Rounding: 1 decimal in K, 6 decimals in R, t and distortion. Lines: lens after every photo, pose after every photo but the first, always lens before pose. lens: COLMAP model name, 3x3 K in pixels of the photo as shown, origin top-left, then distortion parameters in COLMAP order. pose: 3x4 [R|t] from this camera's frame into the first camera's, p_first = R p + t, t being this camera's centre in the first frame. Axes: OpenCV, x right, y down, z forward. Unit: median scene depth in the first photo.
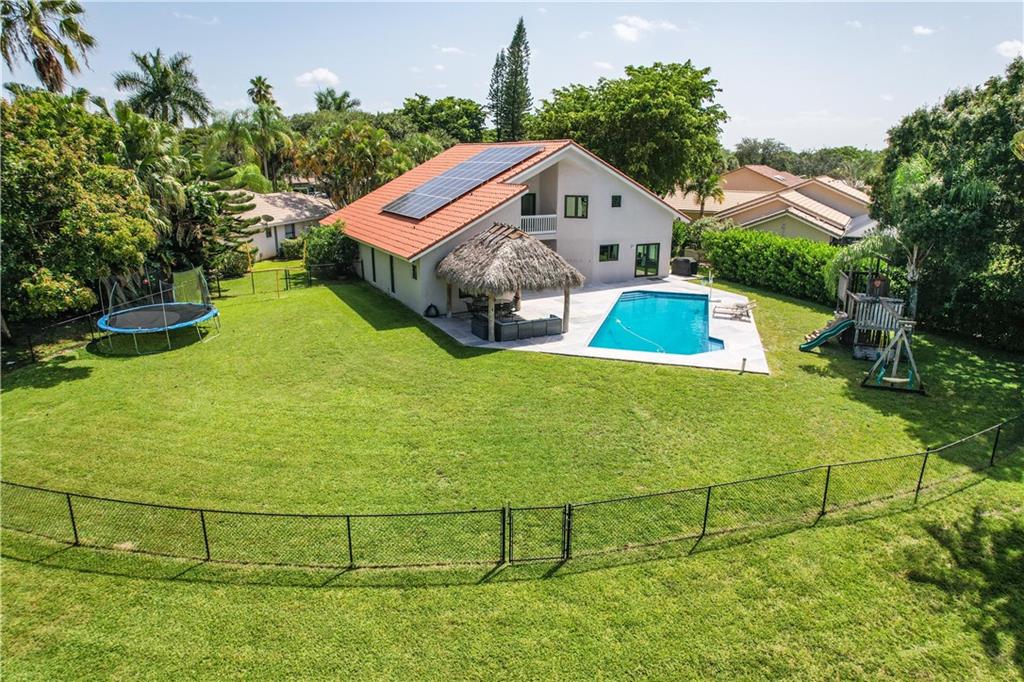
lens RADIAL K [[643.6, 0, 512.0], [0, 643.6, 341.0], [0, 0, 1]] dist [-0.022018, 0.001162]
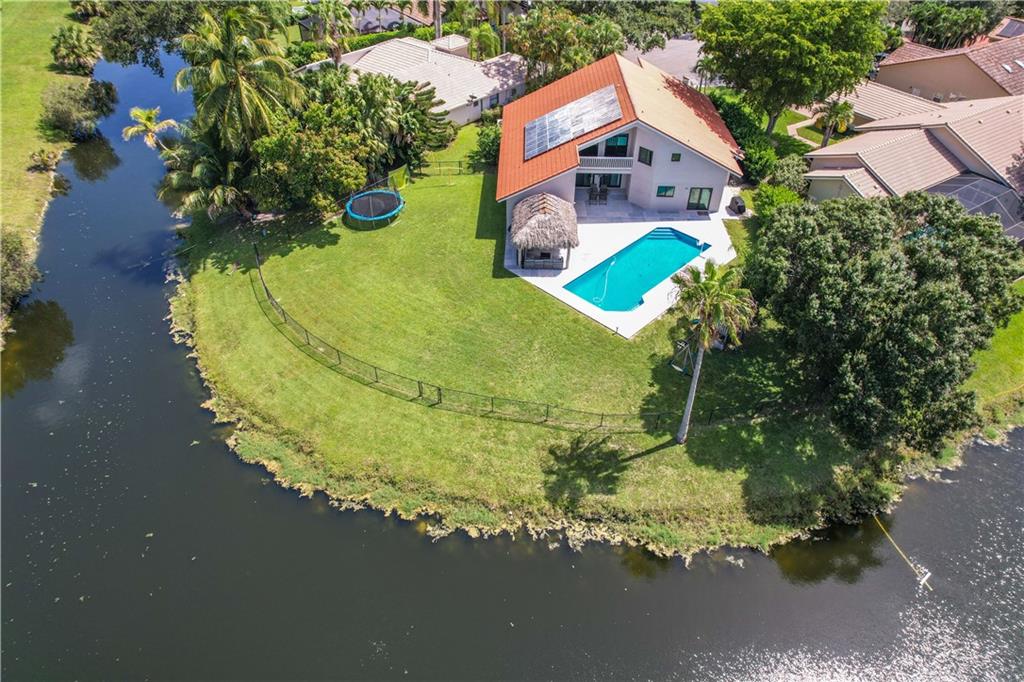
lens RADIAL K [[643.6, 0, 512.0], [0, 643.6, 341.0], [0, 0, 1]] dist [-0.022018, 0.001162]
pose [[0.876689, 0.313103, -0.365216, 0.789300], [-0.126298, 0.882370, 0.453290, -0.740146], [0.464182, -0.351269, 0.813108, -0.646766]]
